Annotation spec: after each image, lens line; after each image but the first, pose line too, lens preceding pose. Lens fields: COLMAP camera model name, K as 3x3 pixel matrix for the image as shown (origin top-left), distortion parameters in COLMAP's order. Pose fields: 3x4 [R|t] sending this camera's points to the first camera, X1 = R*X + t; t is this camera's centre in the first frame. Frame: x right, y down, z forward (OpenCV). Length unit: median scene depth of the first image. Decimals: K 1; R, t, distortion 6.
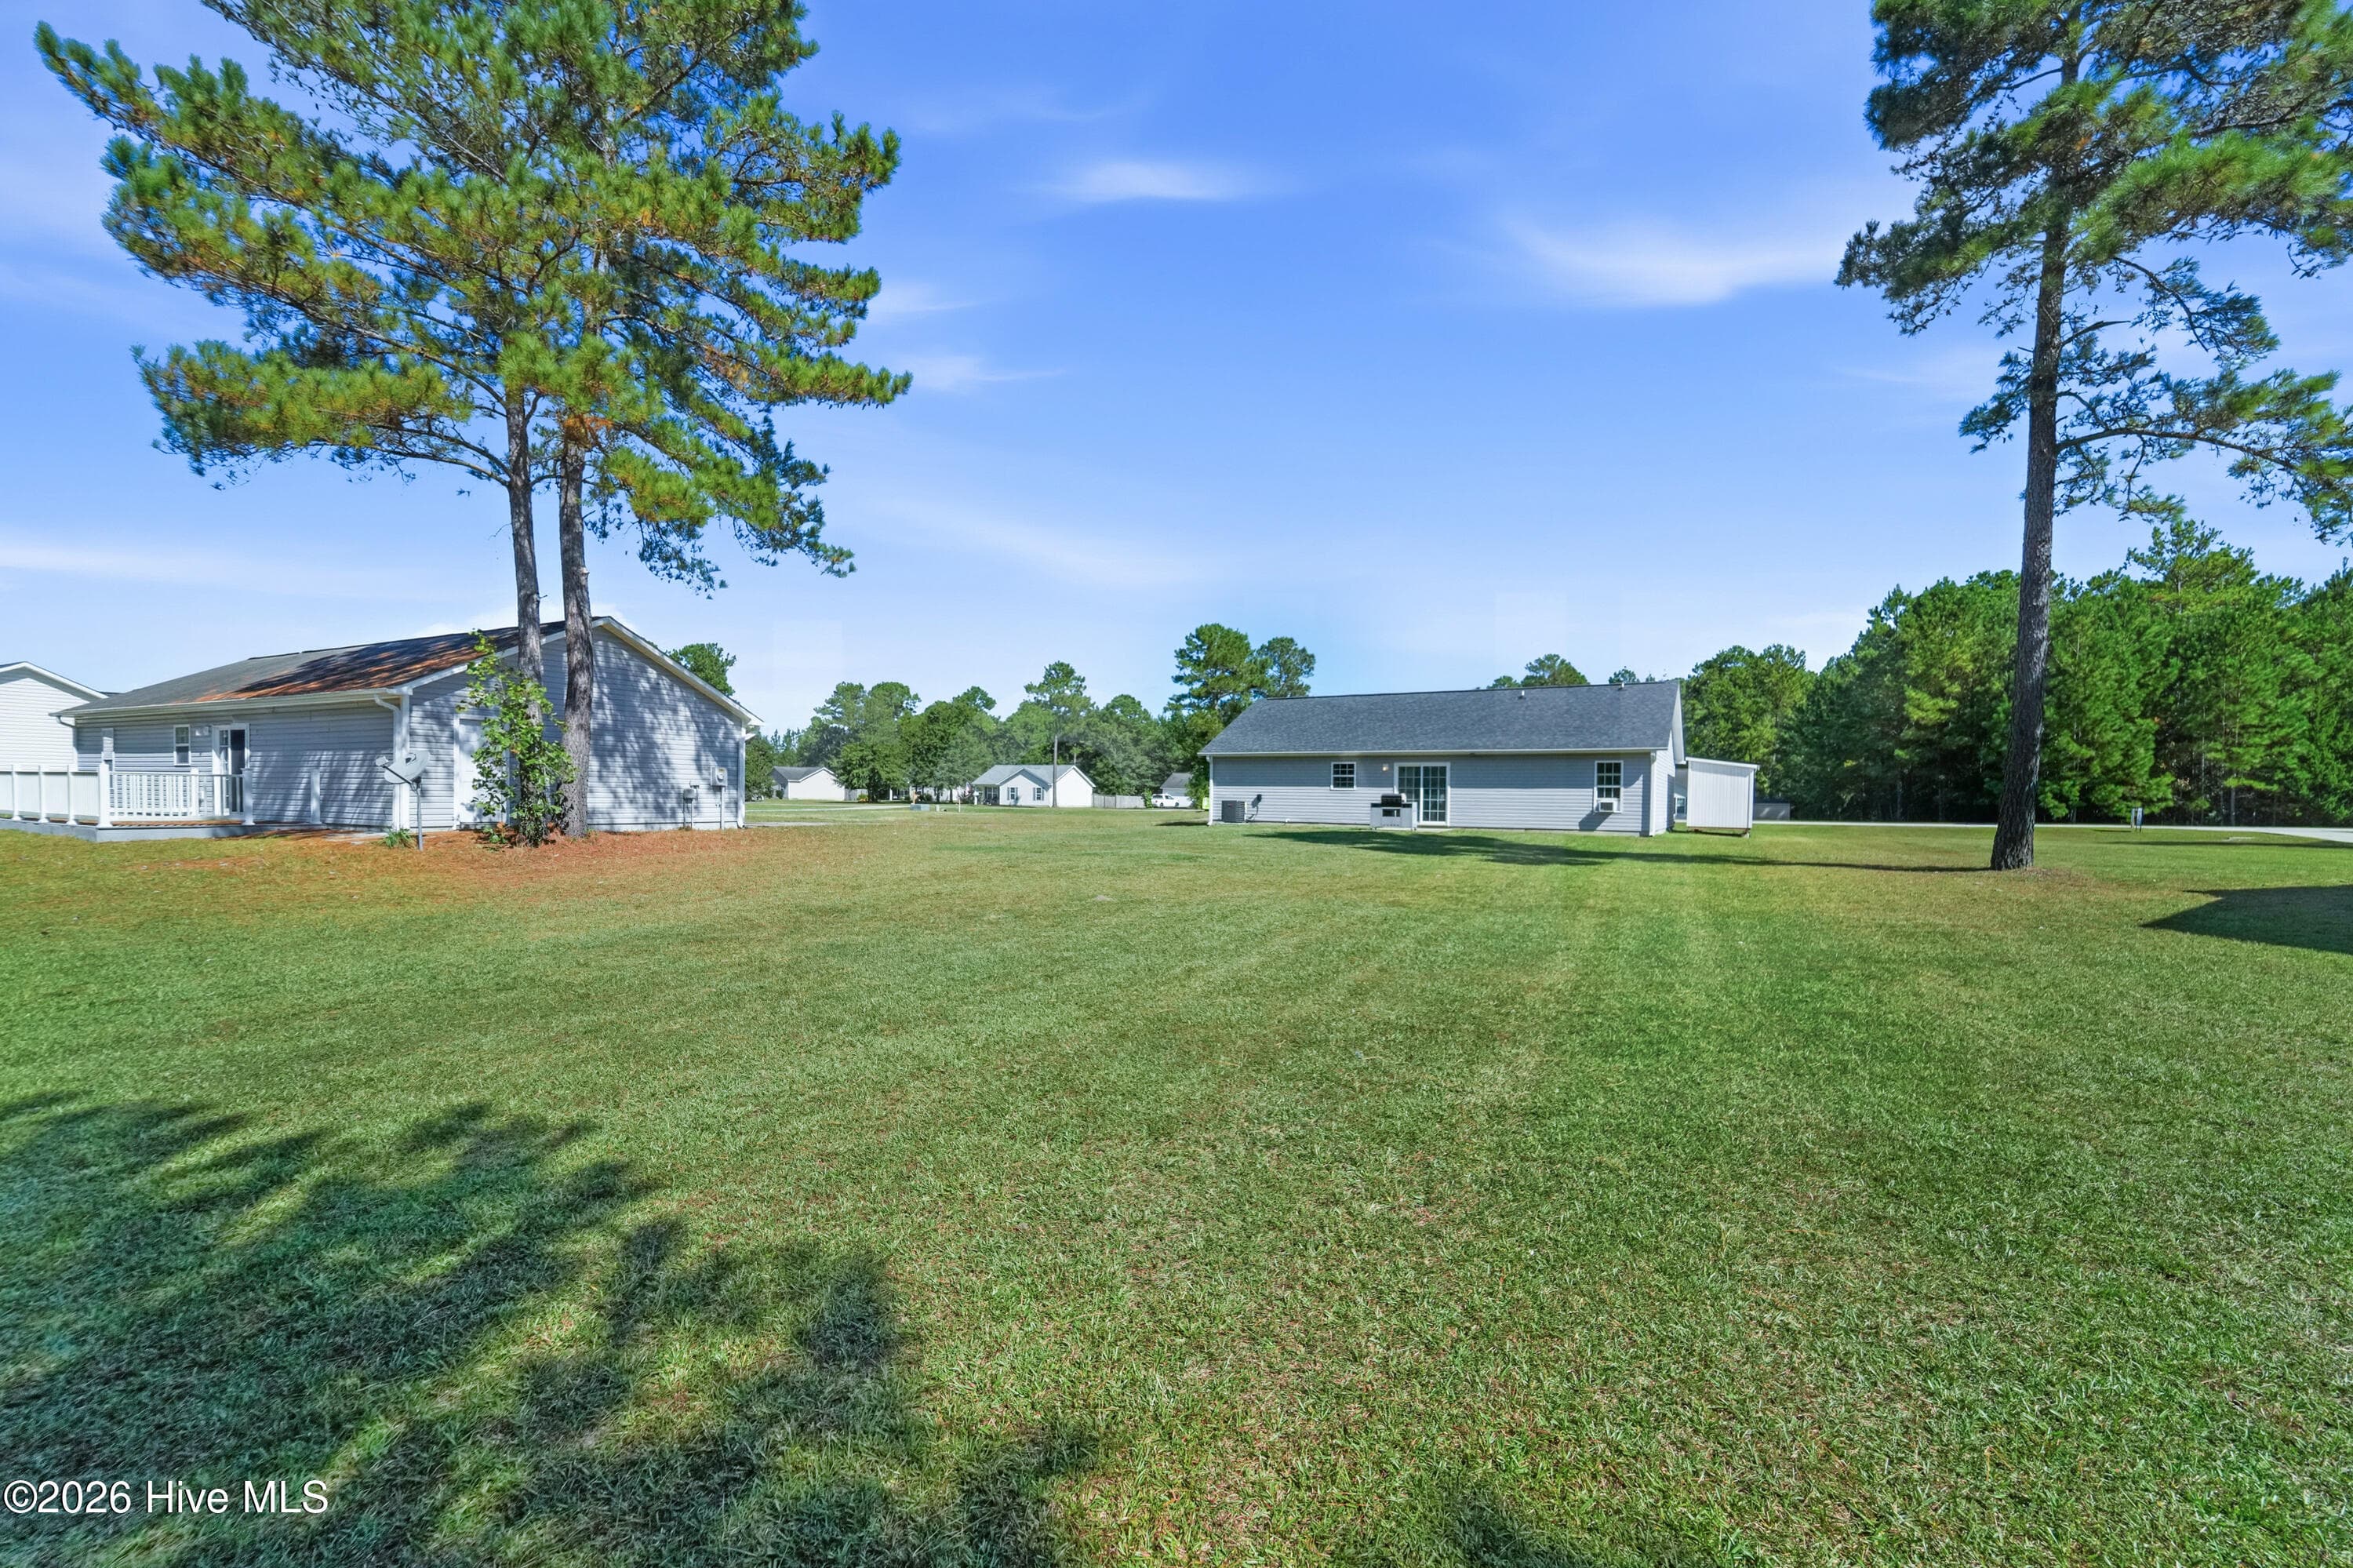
lens RADIAL K [[967.3, 0, 1170.8], [0, 967.3, 787.1], [0, 0, 1]] dist [0.004938, -0.002086]
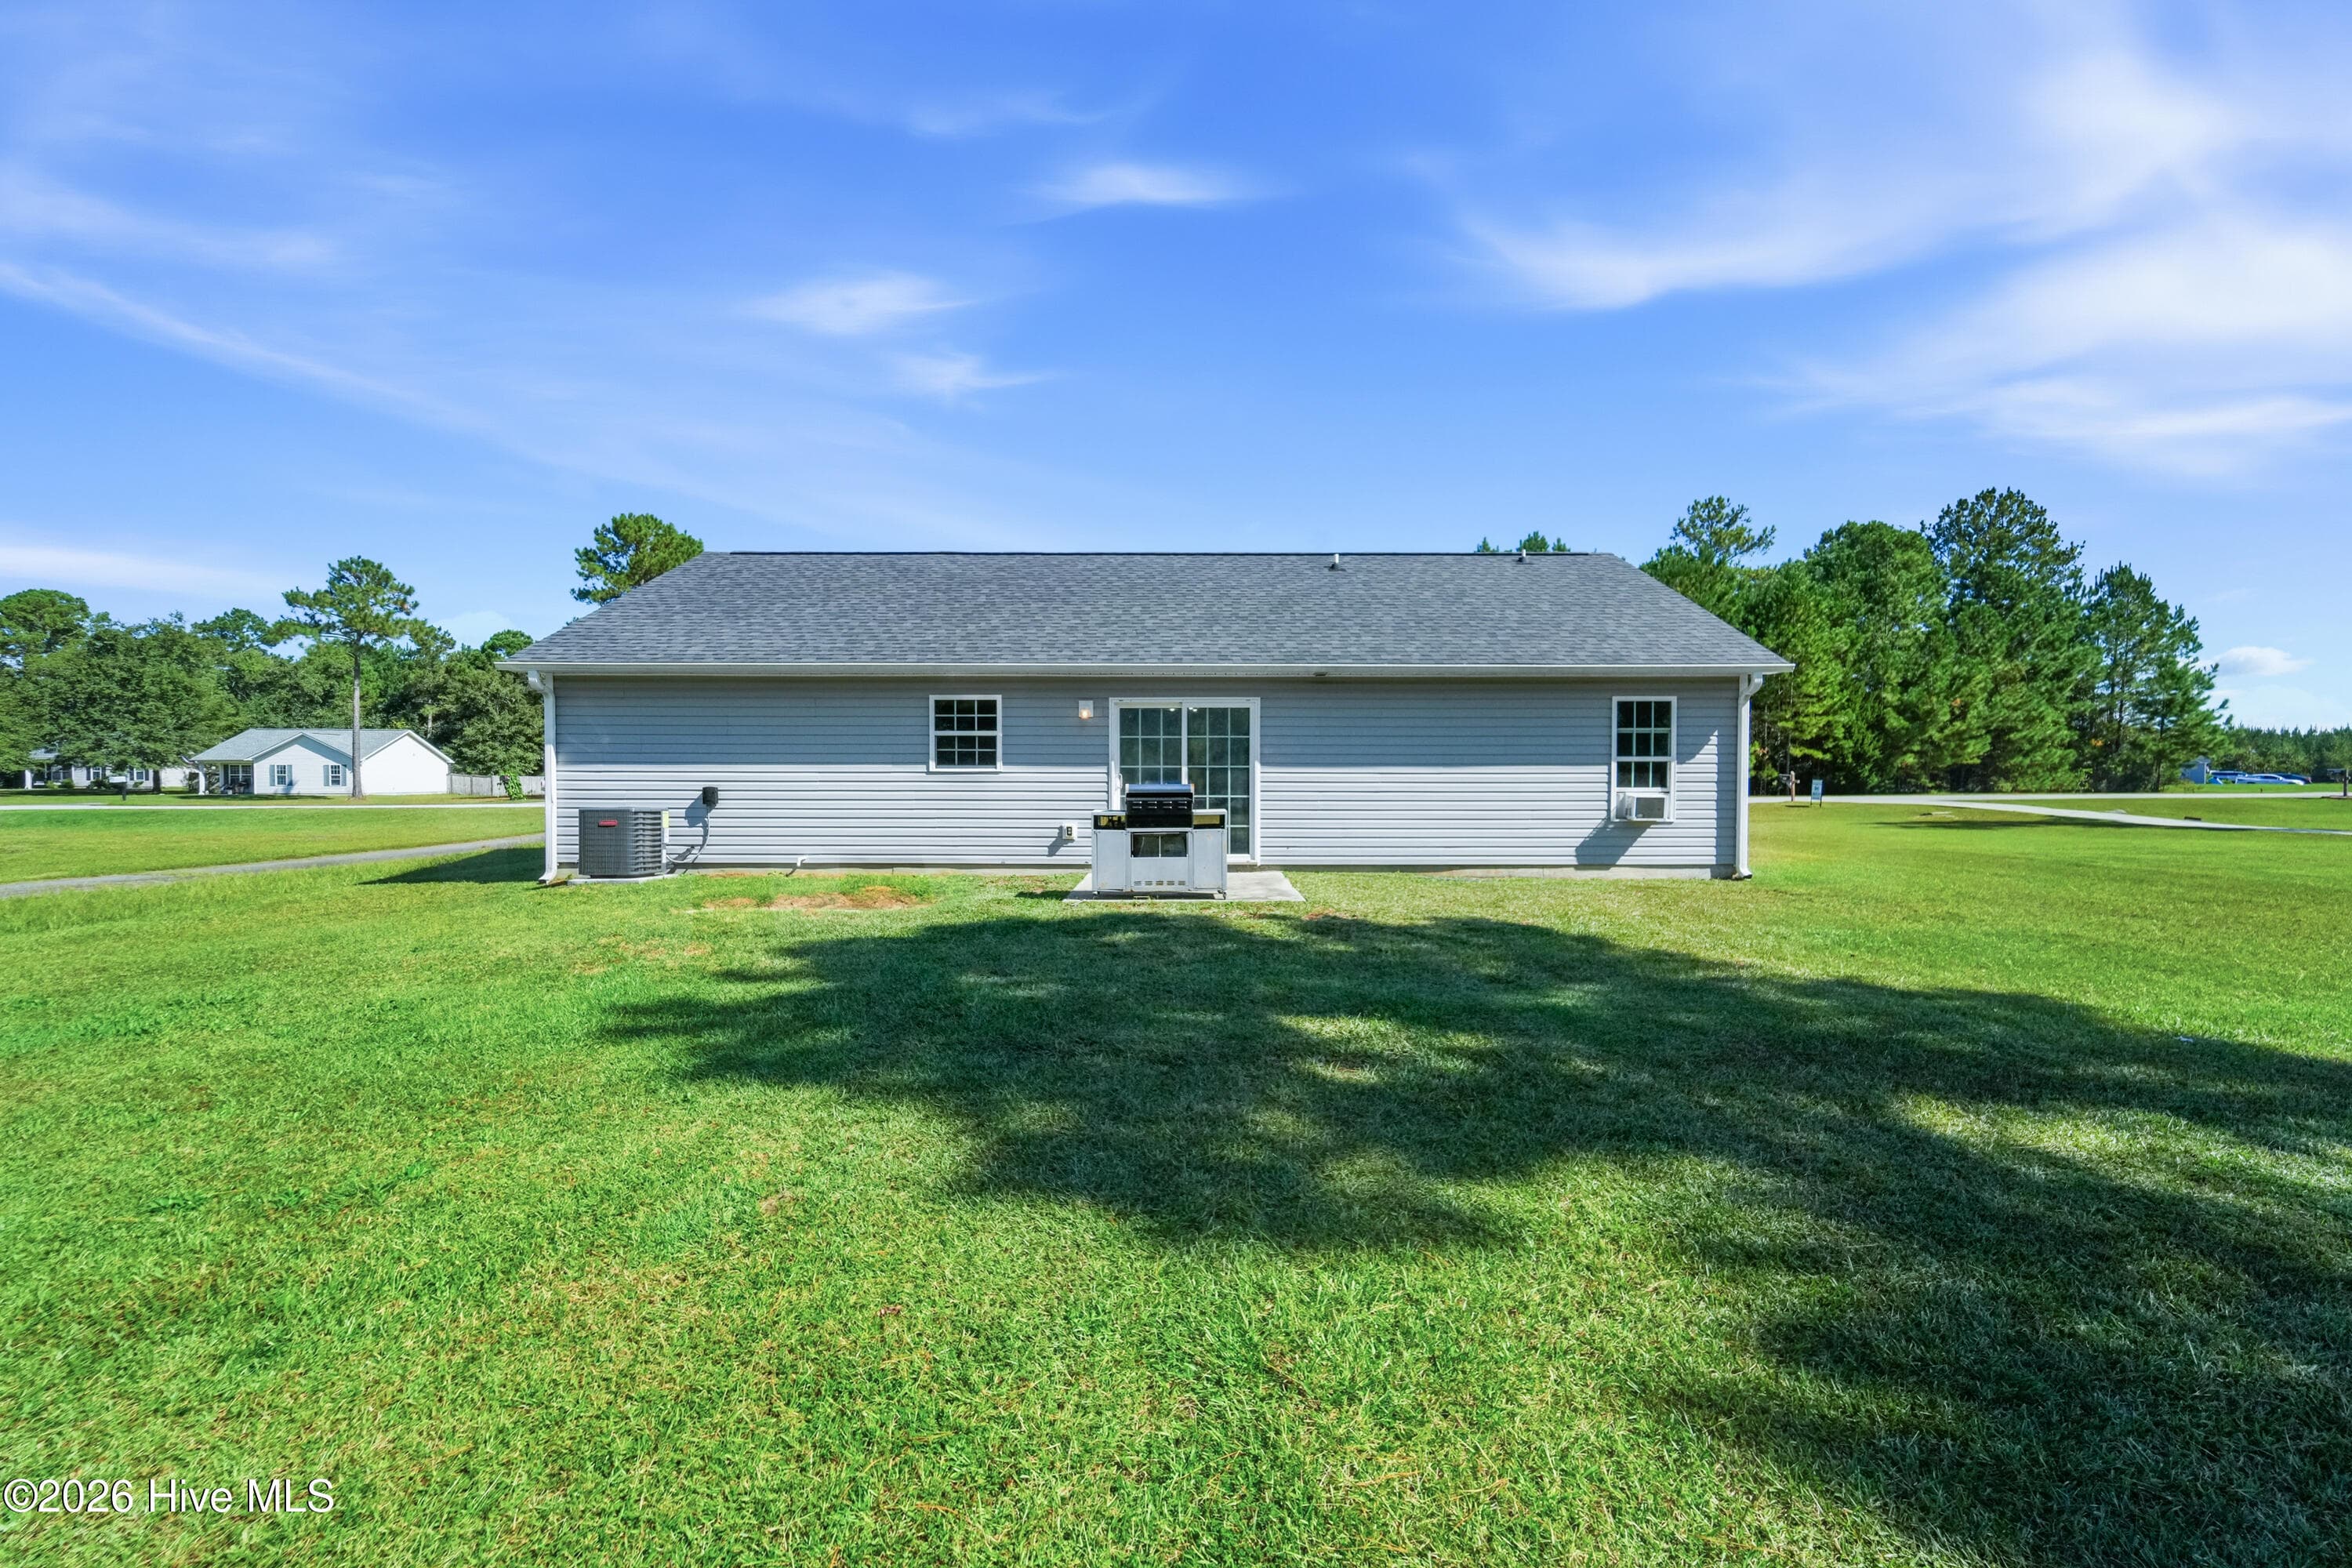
lens RADIAL K [[966.8, 0, 1196.1], [0, 966.8, 794.3], [0, 0, 1]] dist [0.004938, -0.002086]
pose [[0.858270, -0.024156, 0.512629, 0.047452], [0.005996, 0.999295, 0.037049, -0.001314], [-0.513163, -0.028725, 0.857810, 0.459013]]
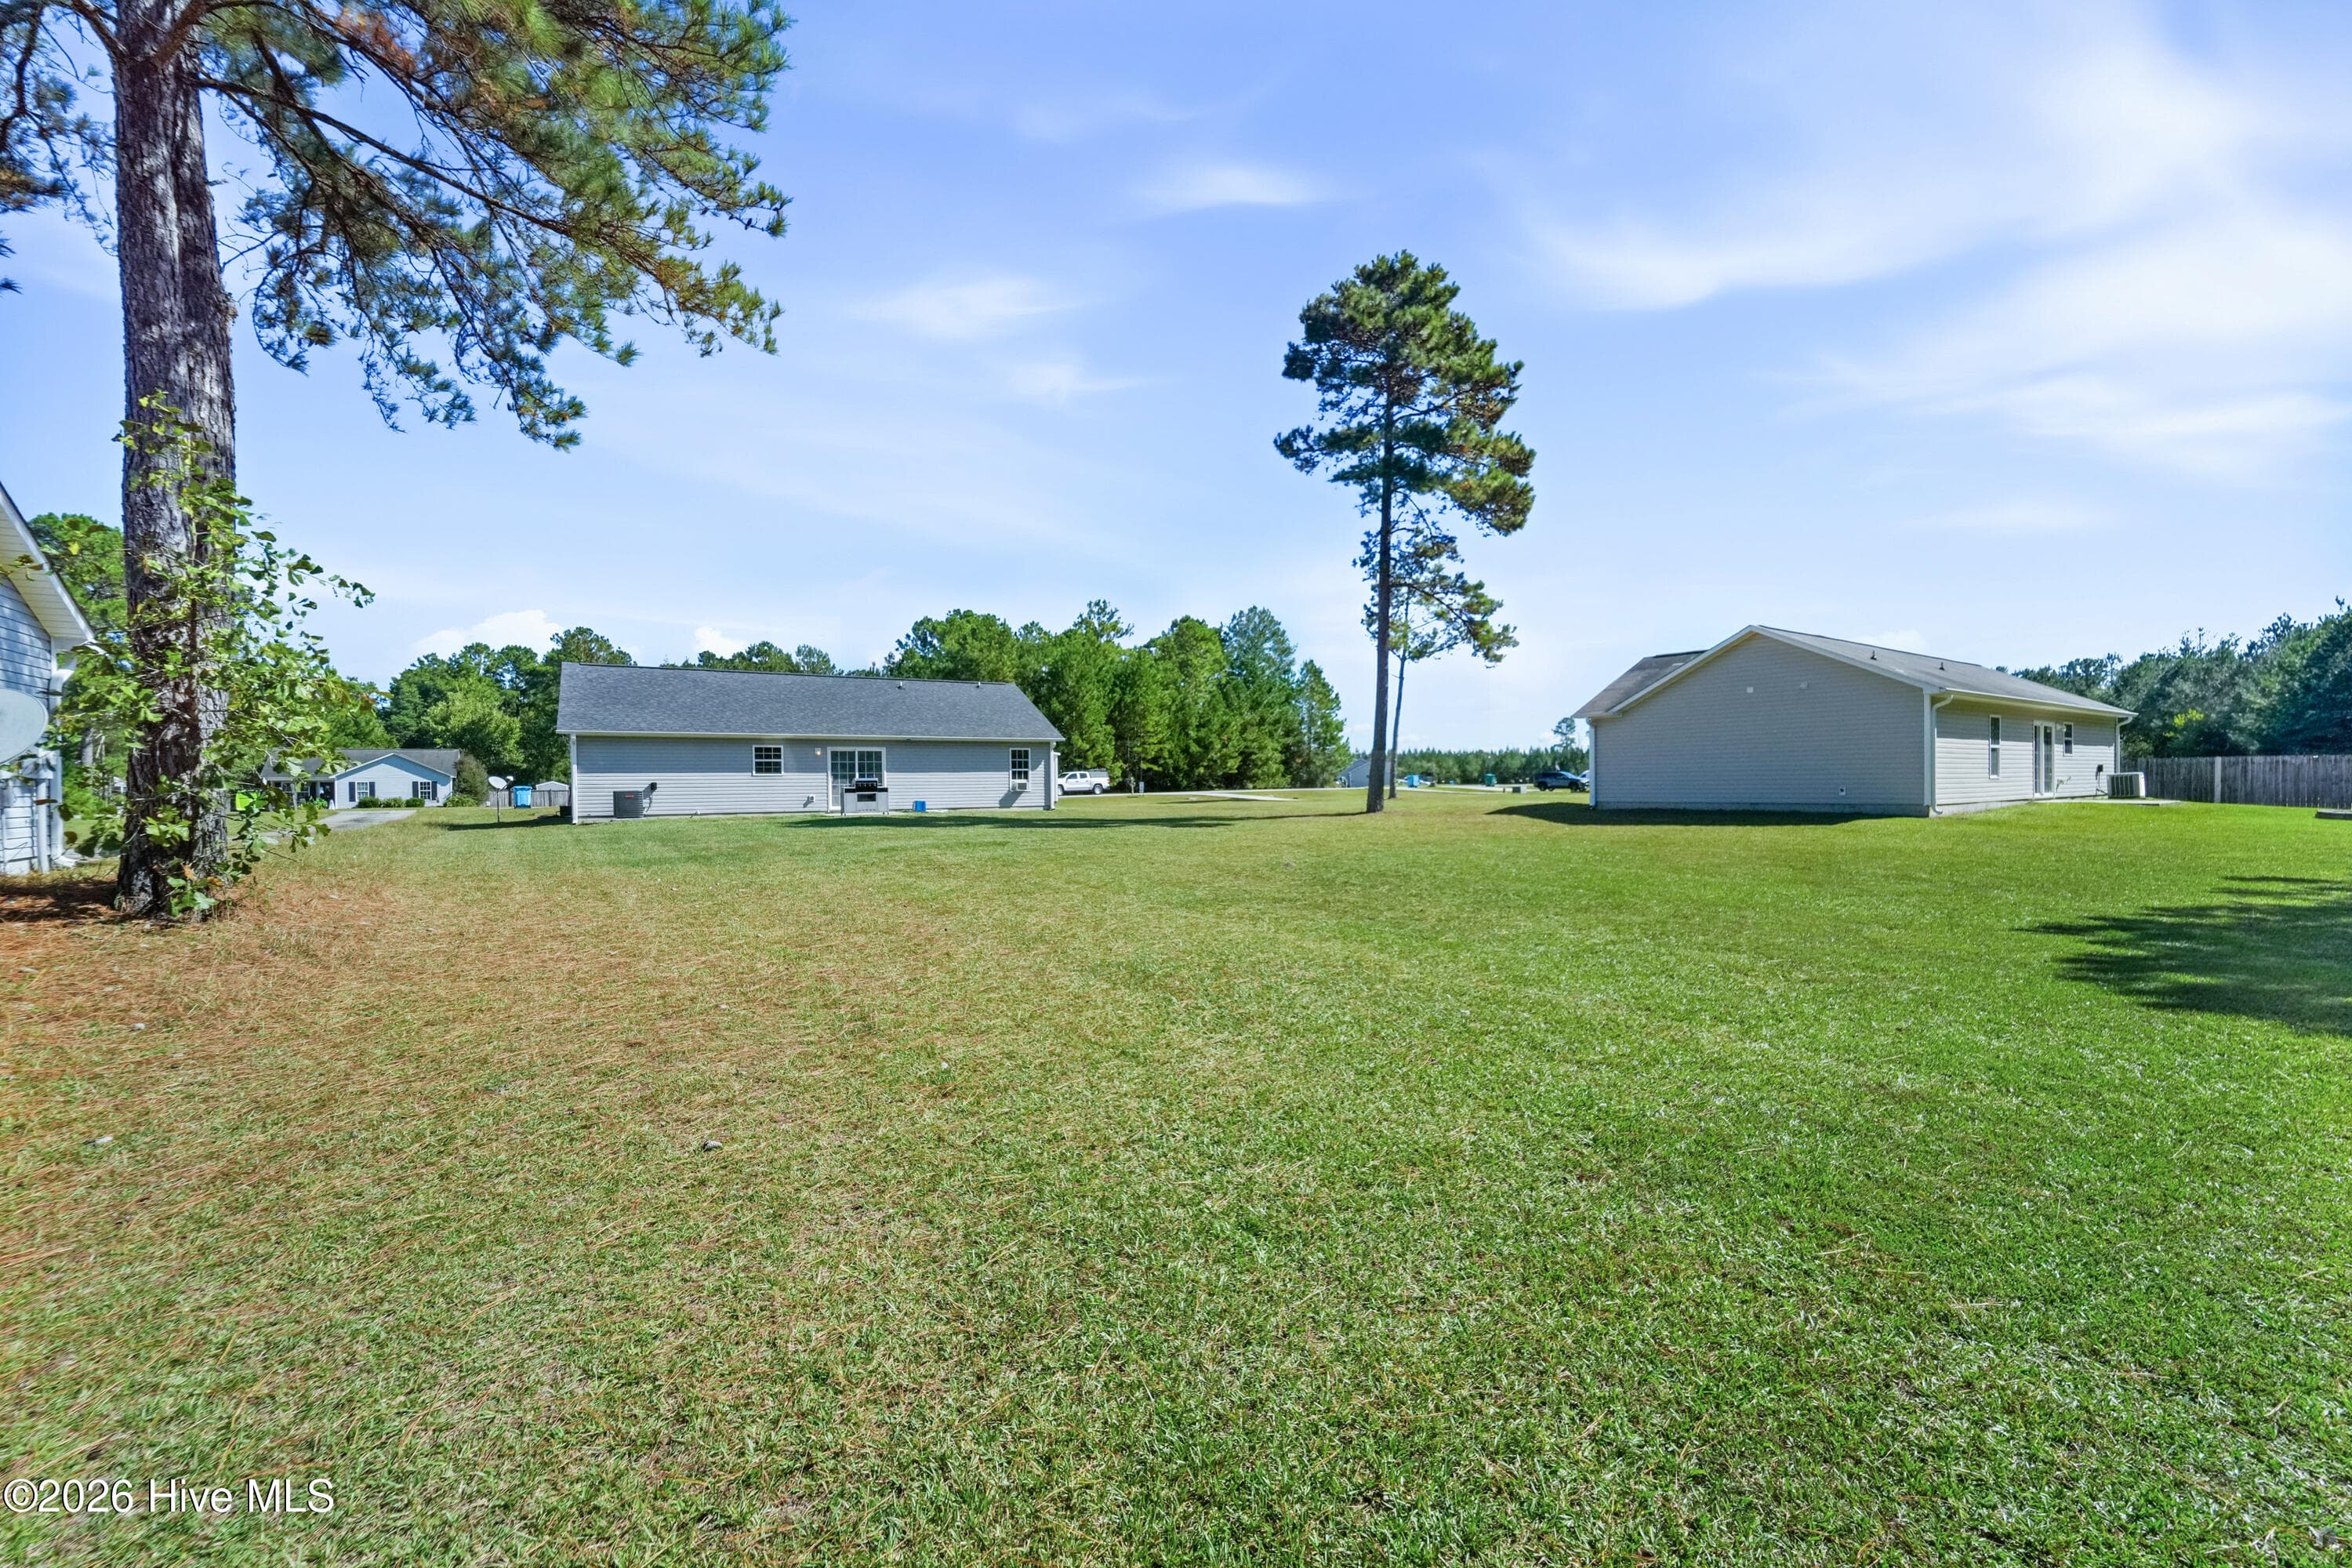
lens RADIAL K [[966.8, 0, 1187.4], [0, 966.8, 776.1], [0, 0, 1]] dist [0.004938, -0.002086]
pose [[0.478940, -0.012200, 0.877763, -0.310518], [0.009531, 0.999917, 0.008698, -0.000696], [-0.877796, 0.004200, 0.479016, 0.149404]]
